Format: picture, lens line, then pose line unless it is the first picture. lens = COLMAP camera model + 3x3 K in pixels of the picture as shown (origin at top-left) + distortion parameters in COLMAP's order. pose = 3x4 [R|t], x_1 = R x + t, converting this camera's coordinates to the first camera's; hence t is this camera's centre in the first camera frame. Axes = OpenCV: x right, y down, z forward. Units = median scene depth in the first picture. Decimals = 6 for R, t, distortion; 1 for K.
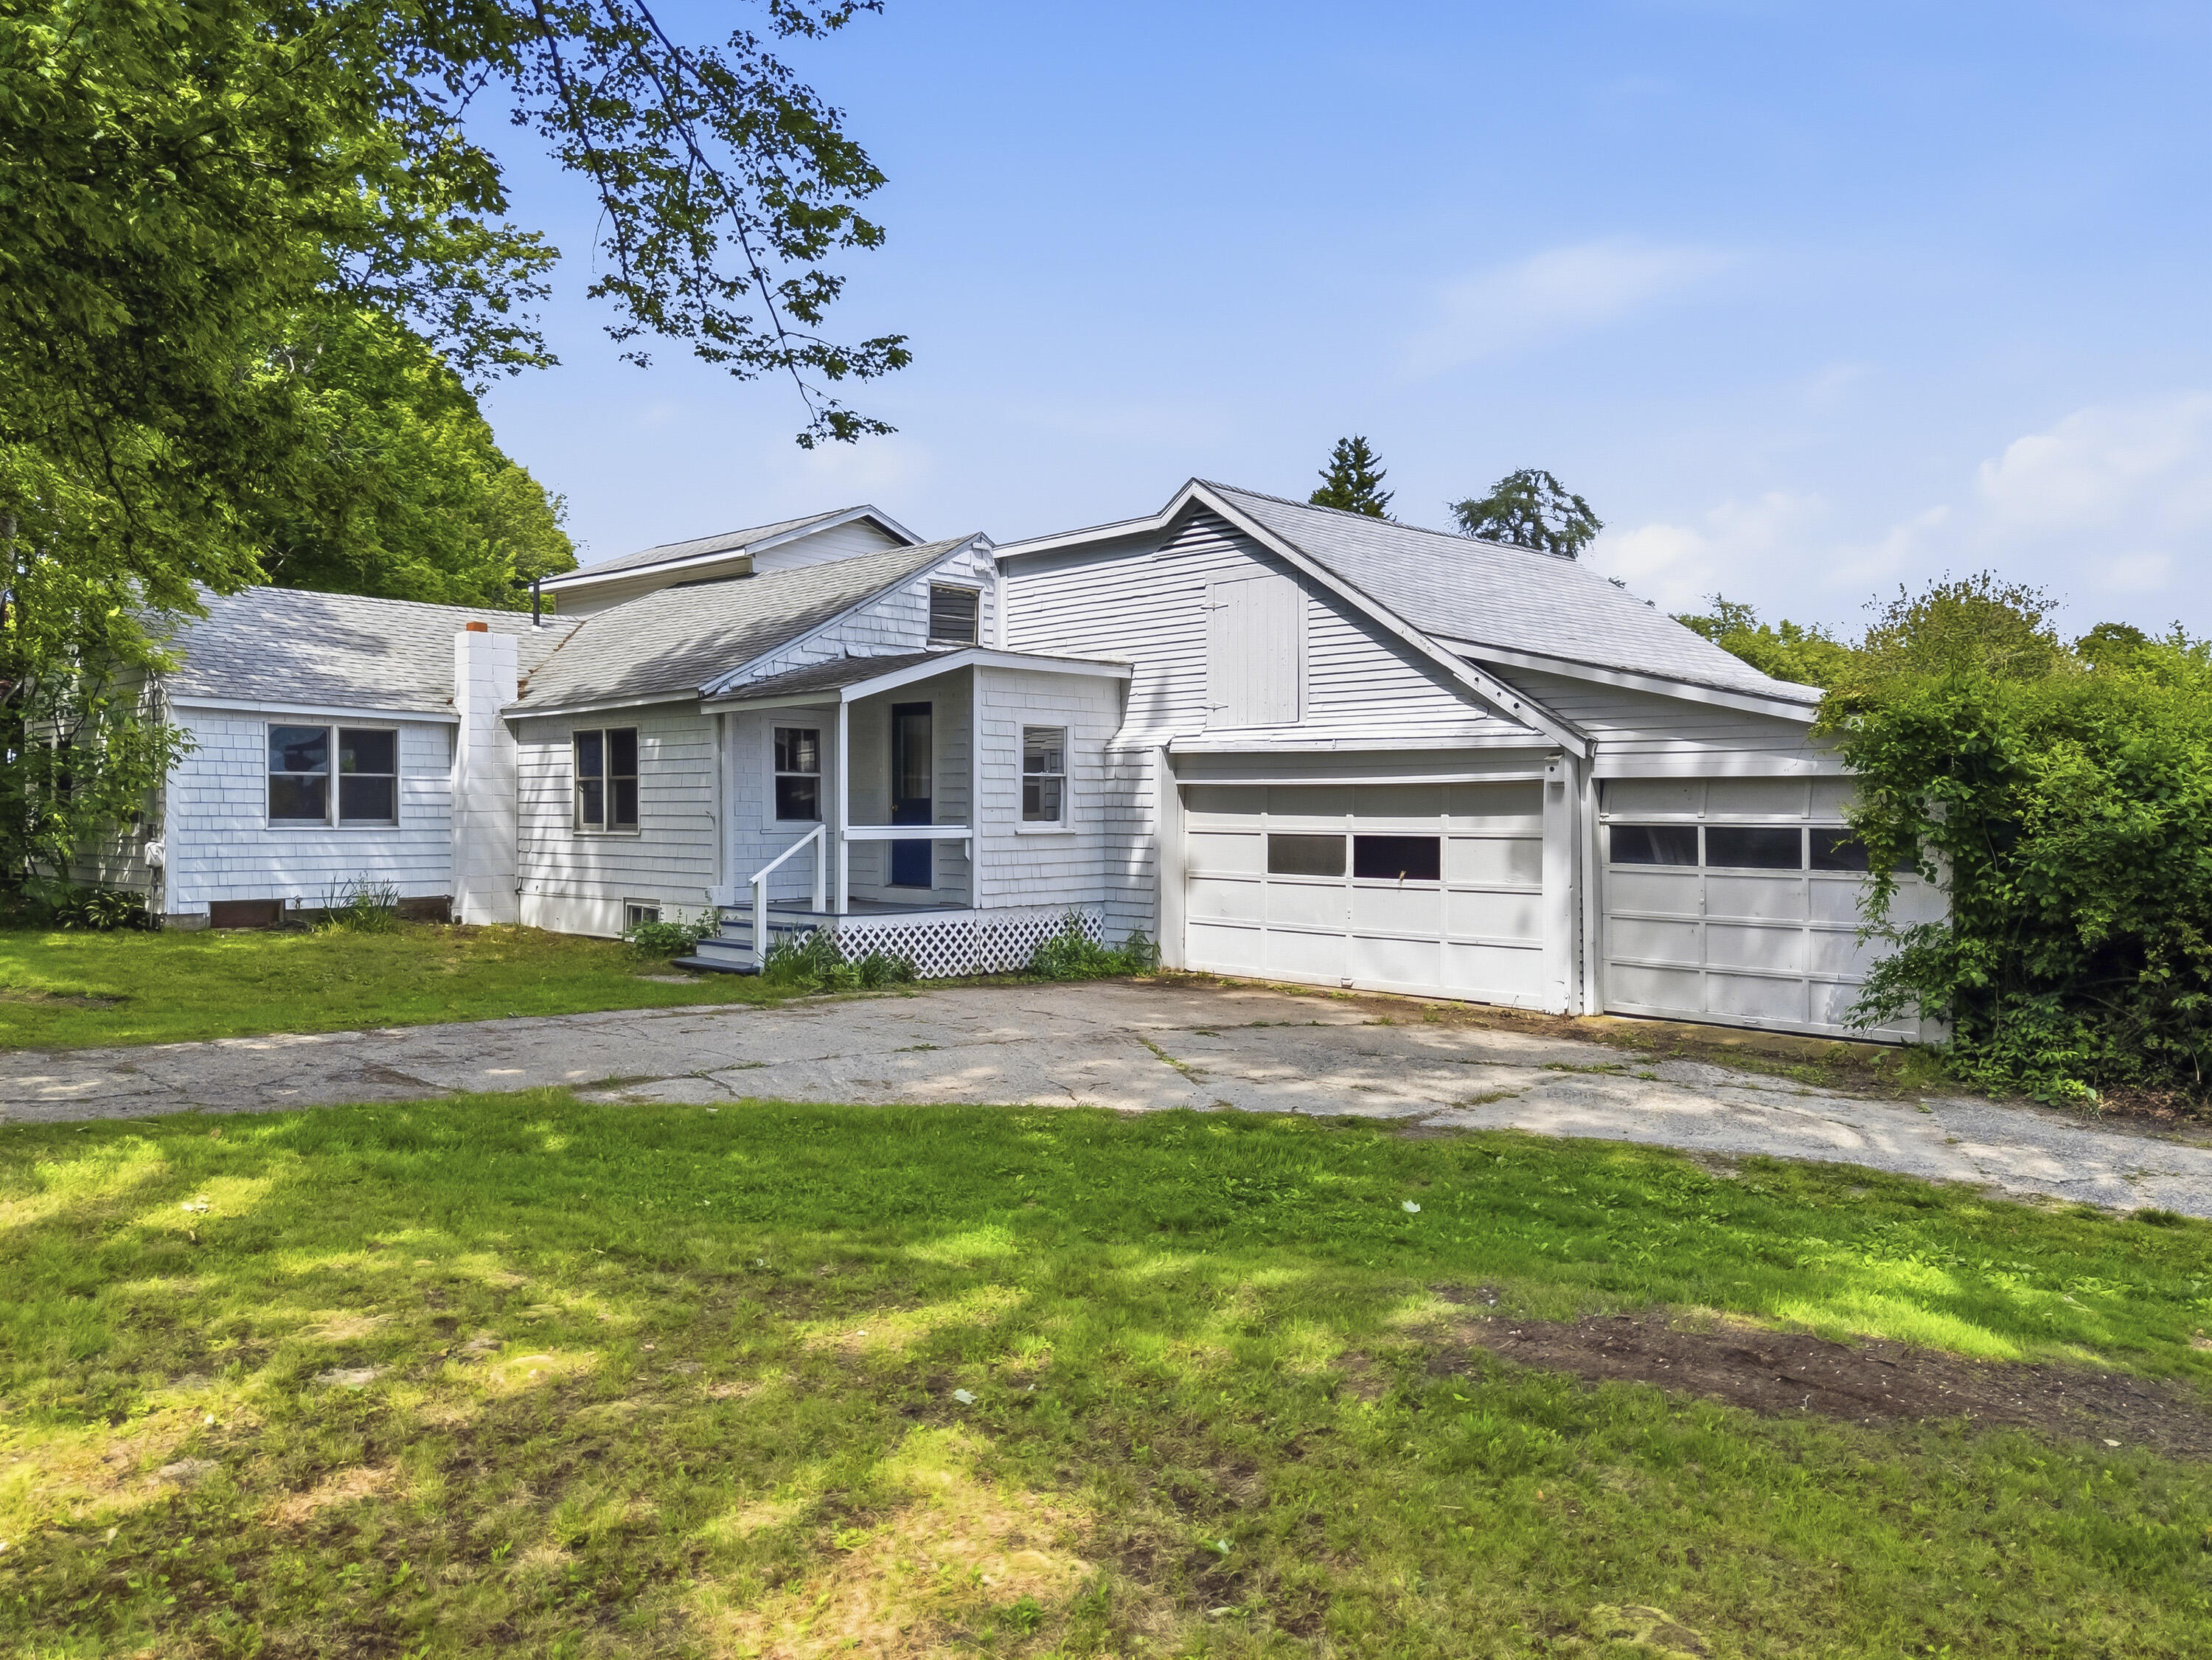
lens RADIAL K [[1650.0, 0, 1105.9], [0, 1650.0, 831.1], [0, 0, 1]] dist [0.050779, -0.014172]
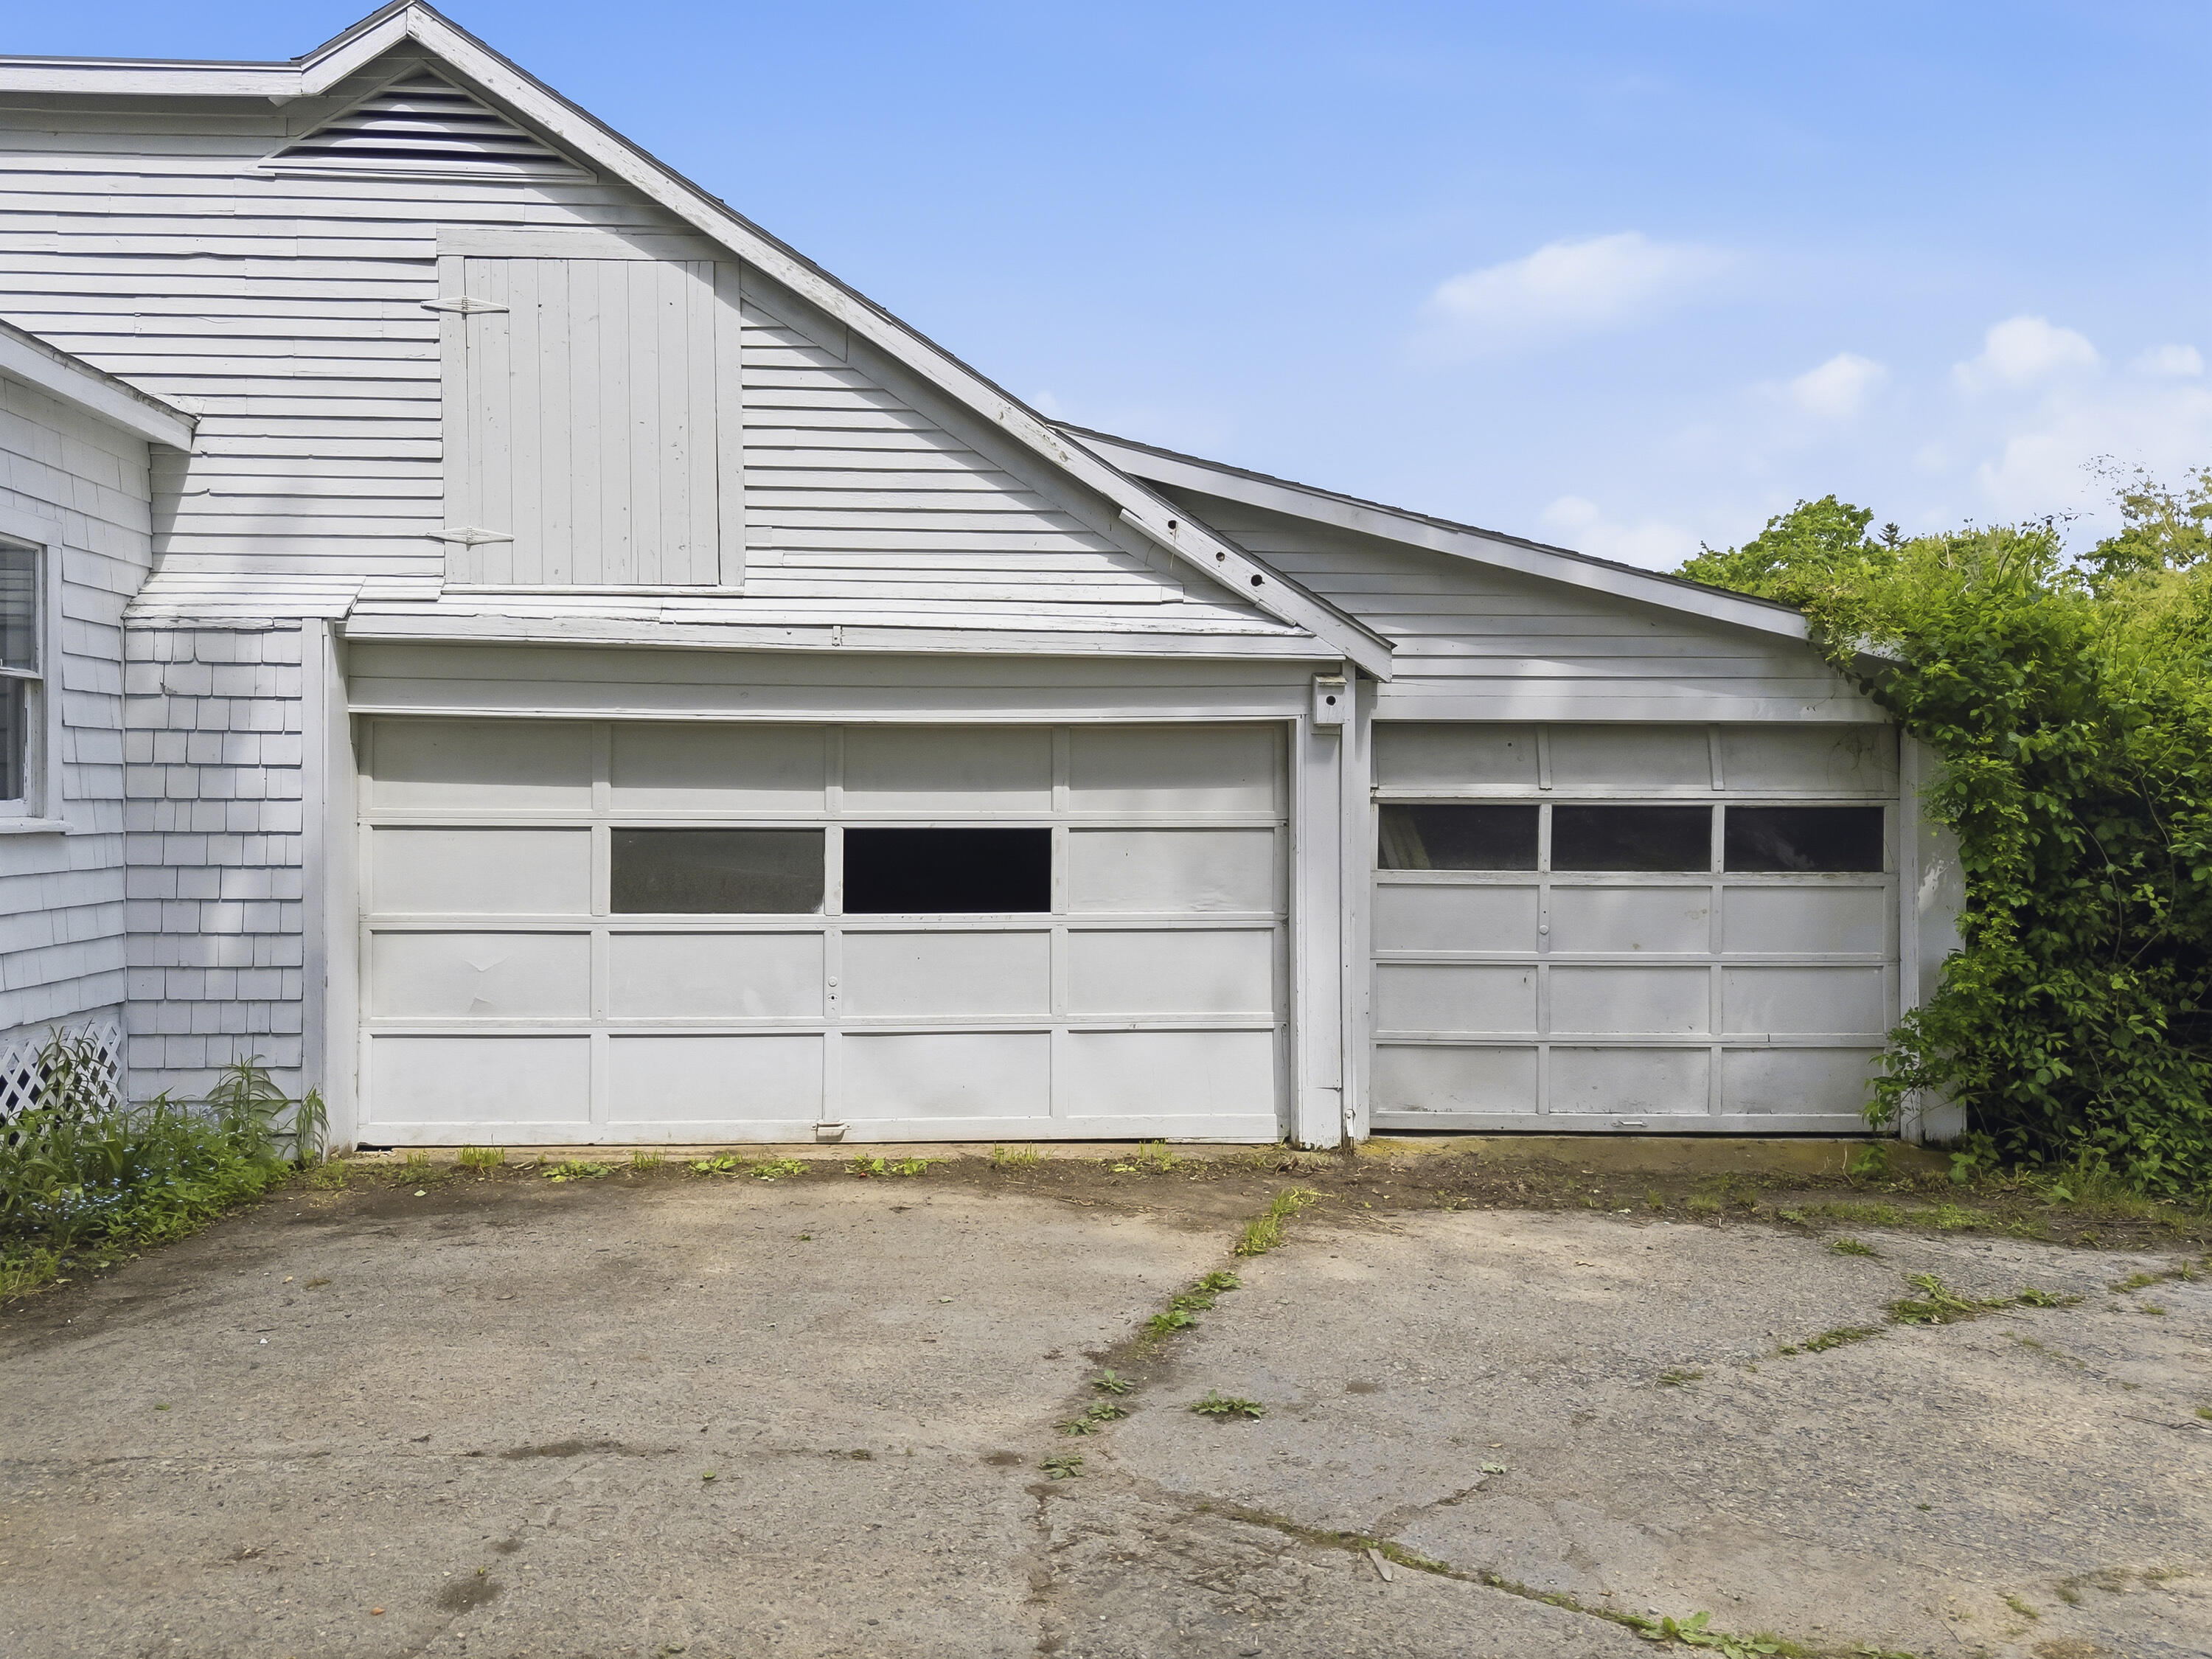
lens RADIAL K [[1649.8, 0, 1101.4], [0, 1649.8, 817.0], [0, 0, 1]] dist [0.050779, -0.014172]
pose [[0.652739, -0.003881, 0.757573, -0.169706], [0.009539, 0.999950, -0.003096, 0.001710], [-0.757523, 0.009248, 0.652744, 0.622864]]
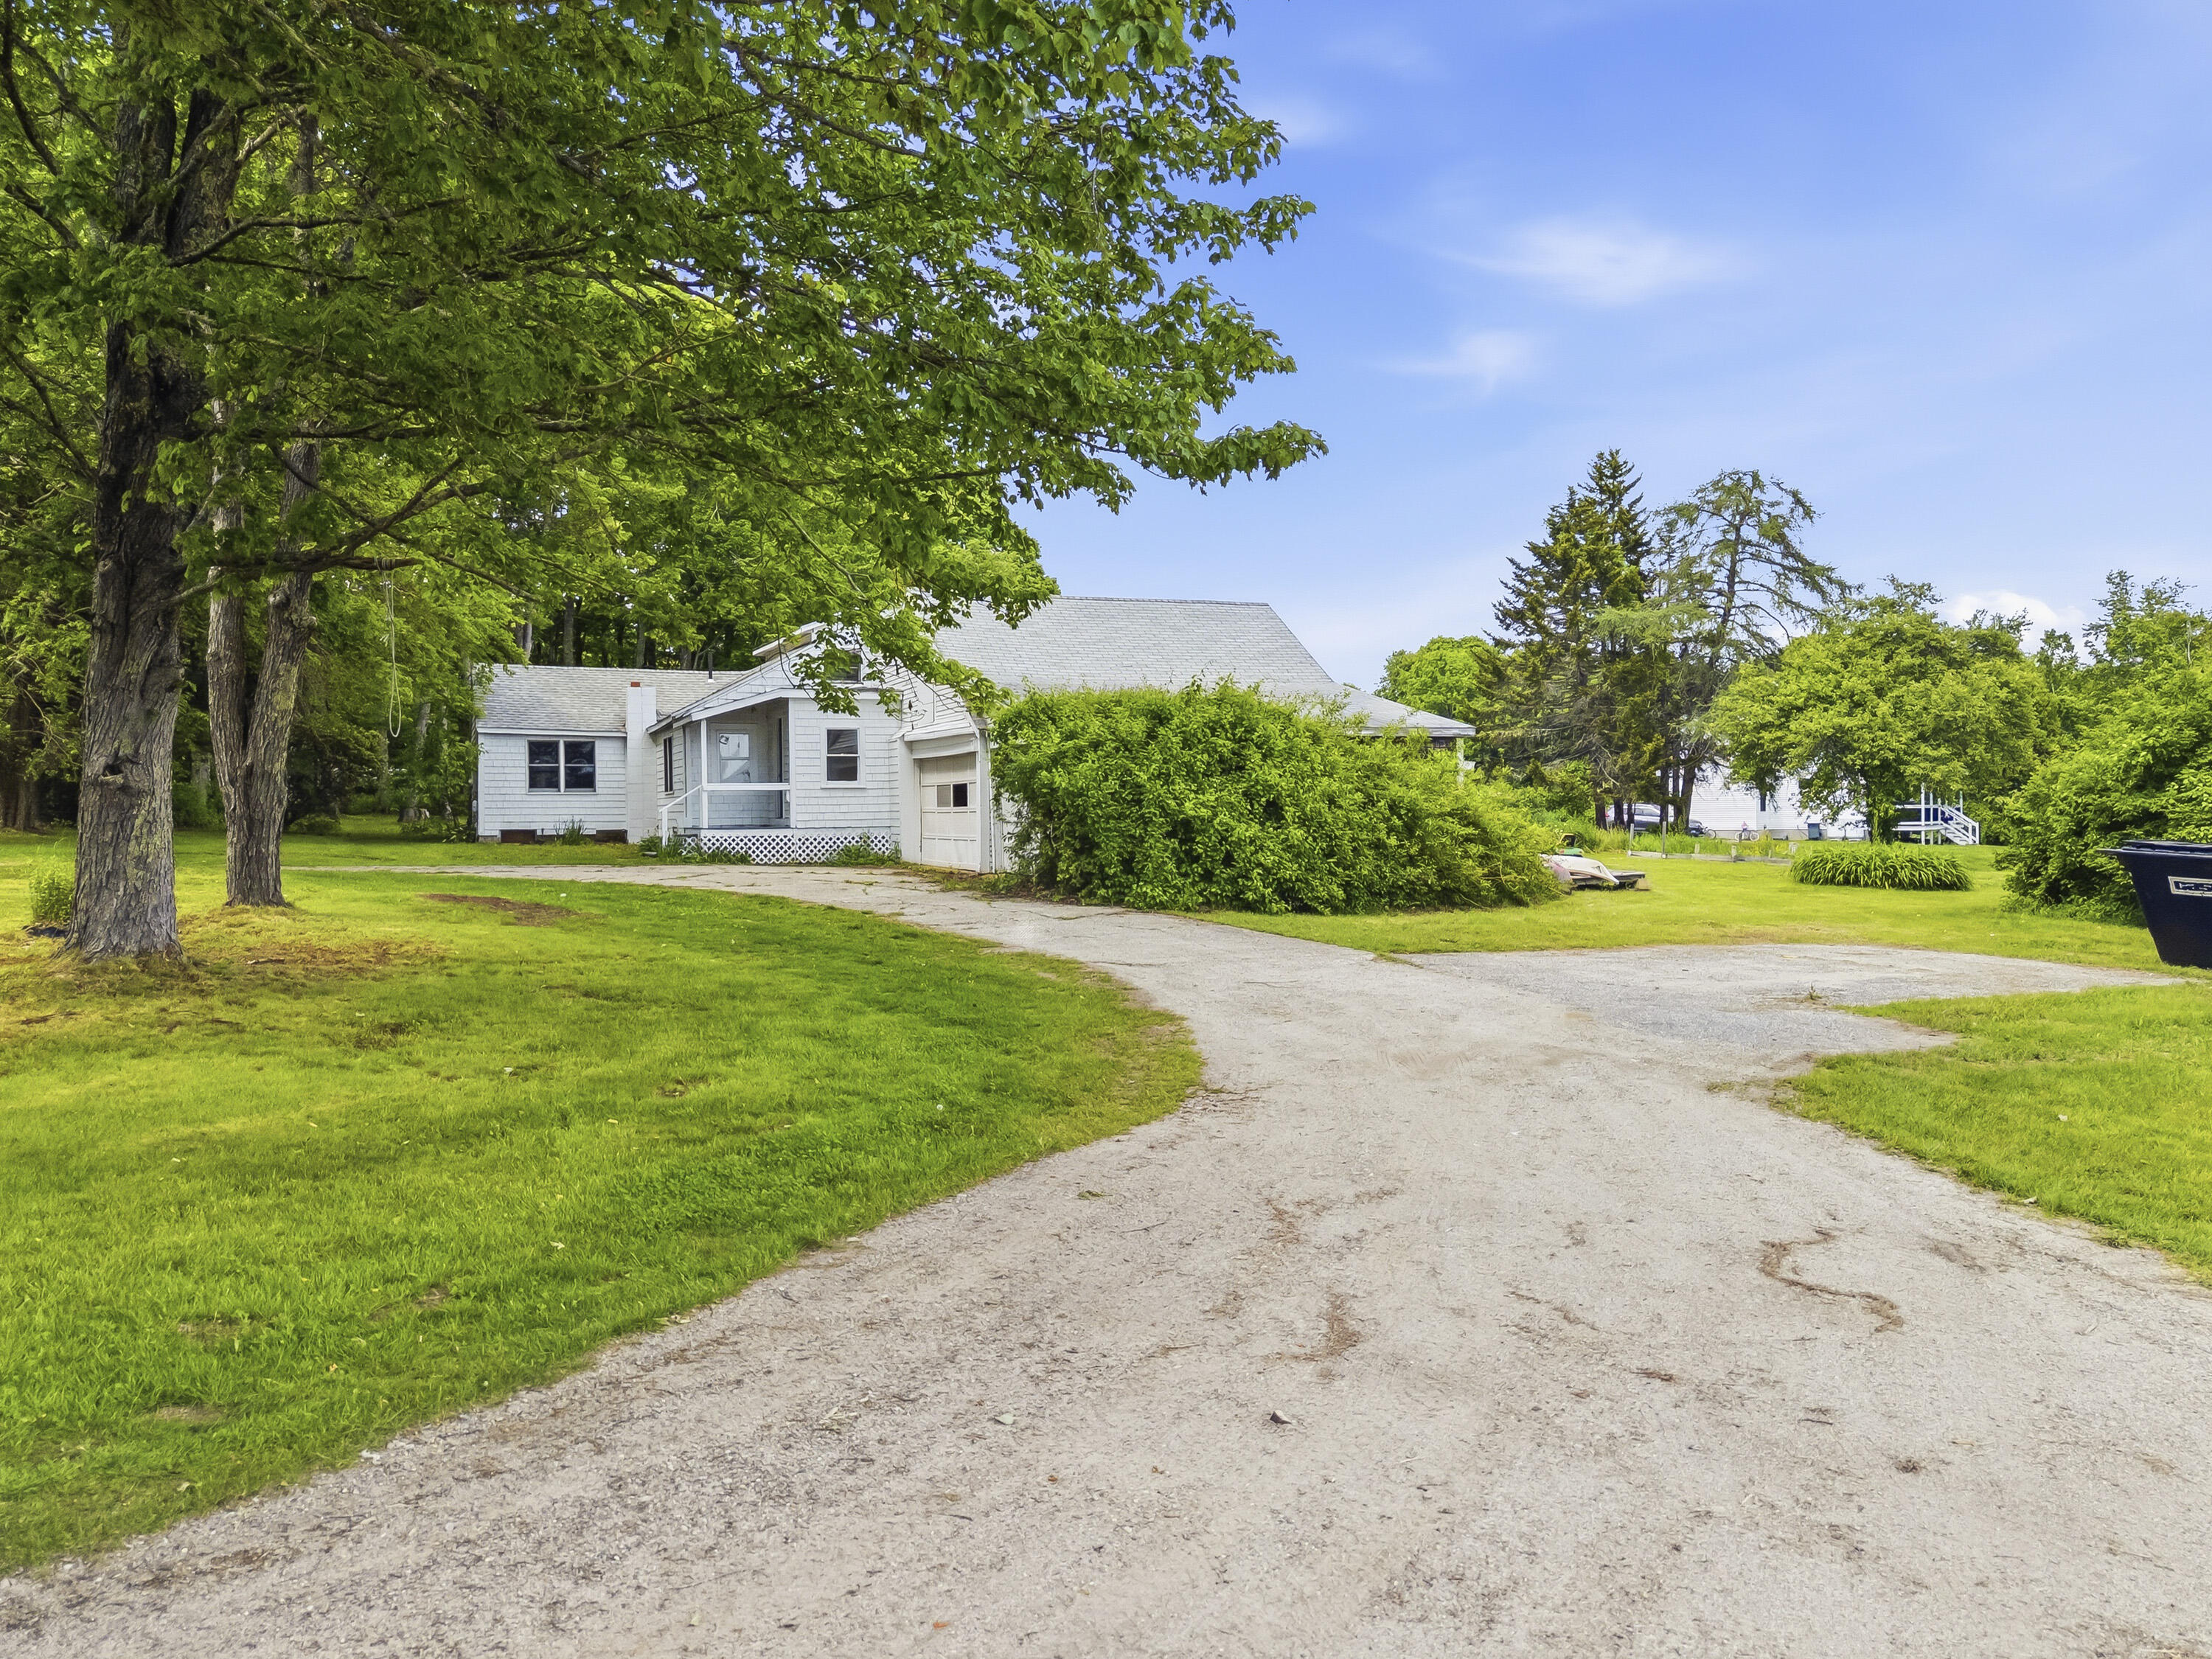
lens RADIAL K [[1649.8, 0, 1109.0], [0, 1649.8, 825.5], [0, 0, 1]] dist [0.050779, -0.014172]
pose [[0.919760, -0.008706, -0.392384, 1.021314], [0.008882, 0.999960, -0.001368, 0.051241], [0.392380, -0.002227, 0.919800, -0.614170]]
